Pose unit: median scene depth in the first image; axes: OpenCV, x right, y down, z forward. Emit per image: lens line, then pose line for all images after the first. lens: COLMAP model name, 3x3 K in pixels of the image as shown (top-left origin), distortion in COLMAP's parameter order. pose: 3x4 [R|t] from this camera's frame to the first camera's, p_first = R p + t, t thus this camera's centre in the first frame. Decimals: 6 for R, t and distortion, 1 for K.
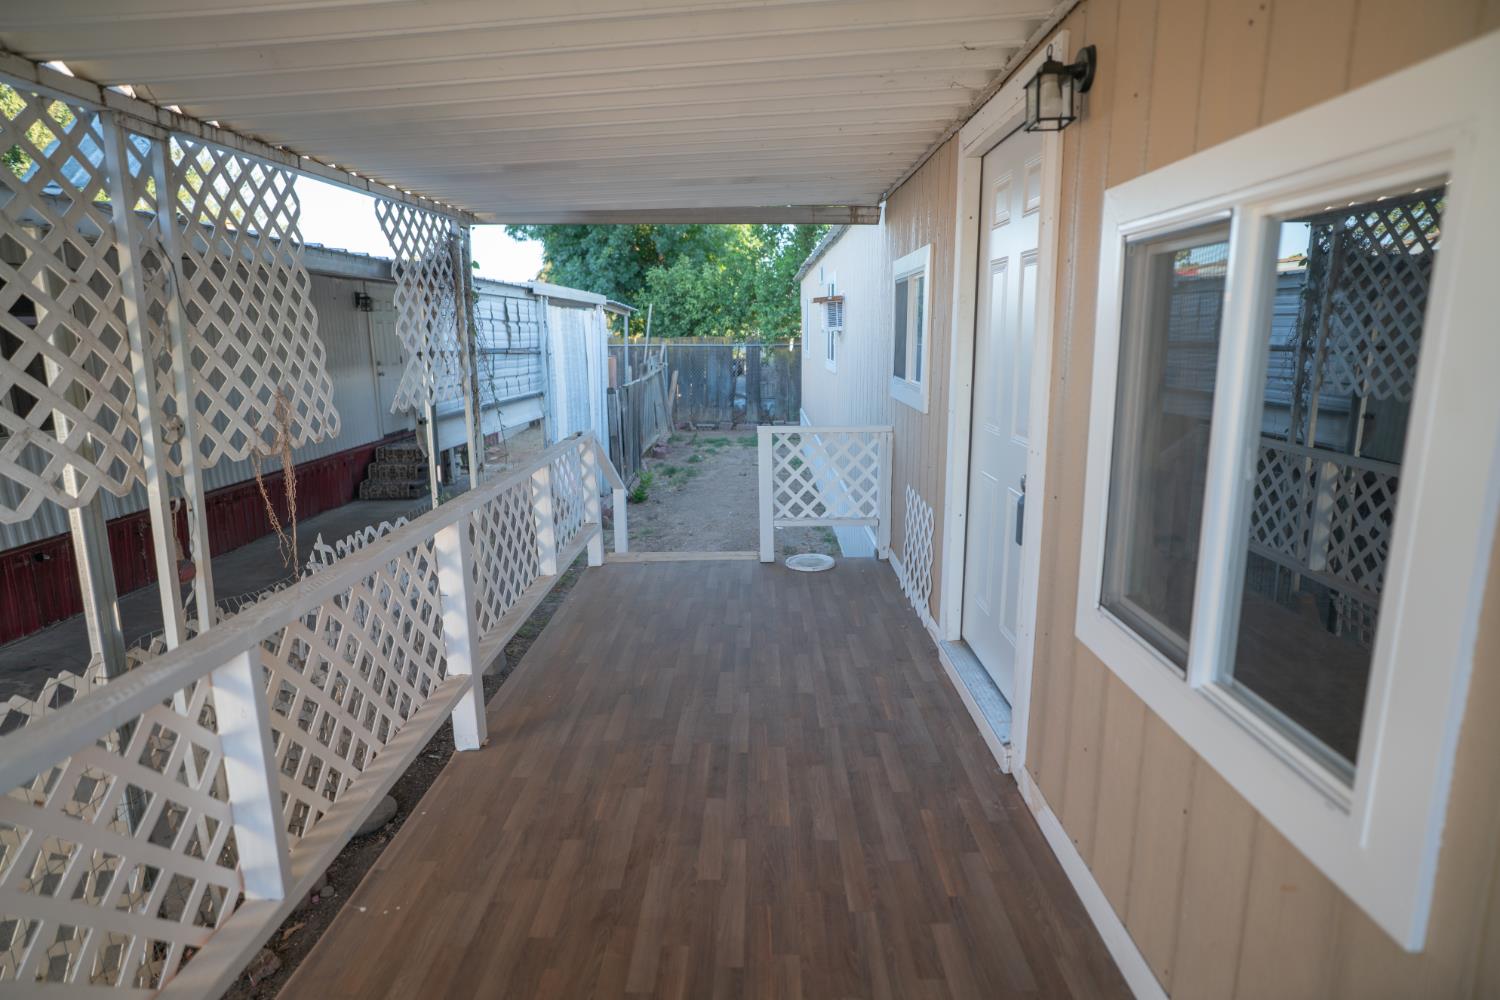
lens RADIAL K [[814.6, 0, 737.8], [0, 814.6, 492.6], [0, 0, 1]] dist [-0.055781, 0.041851]
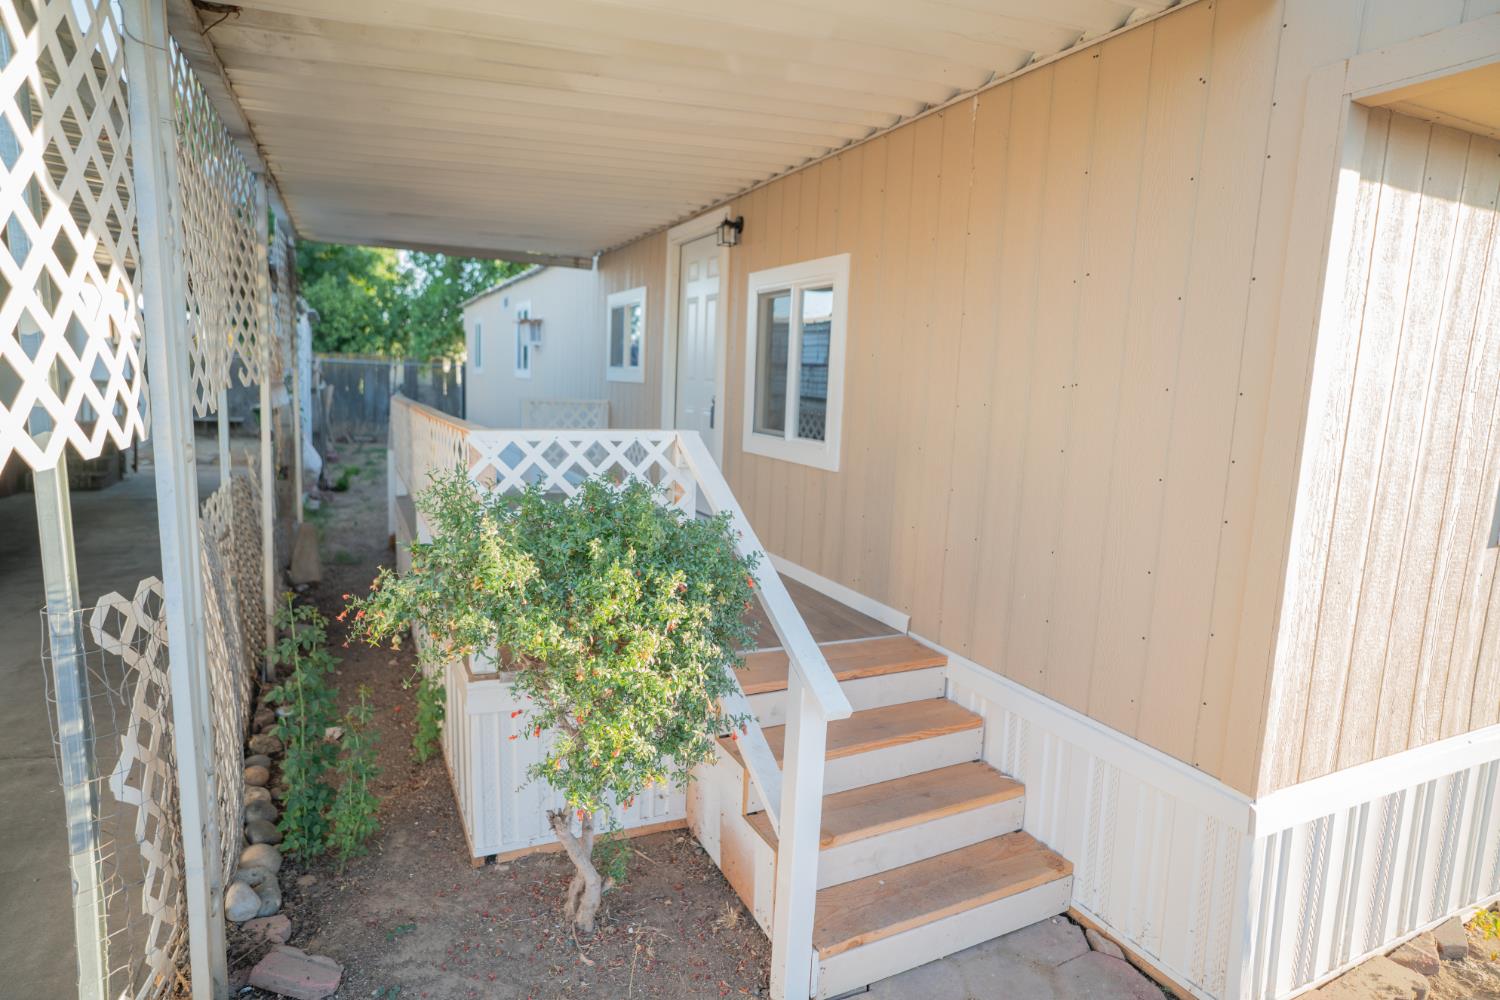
lens RADIAL K [[814.6, 0, 737.8], [0, 814.6, 492.6], [0, 0, 1]] dist [-0.055781, 0.041851]
pose [[0.891075, -0.015277, 0.453599, -0.251143], [0.037007, 0.998551, -0.039068, 0.140093], [-0.452344, 0.051598, 0.890349, -0.416173]]
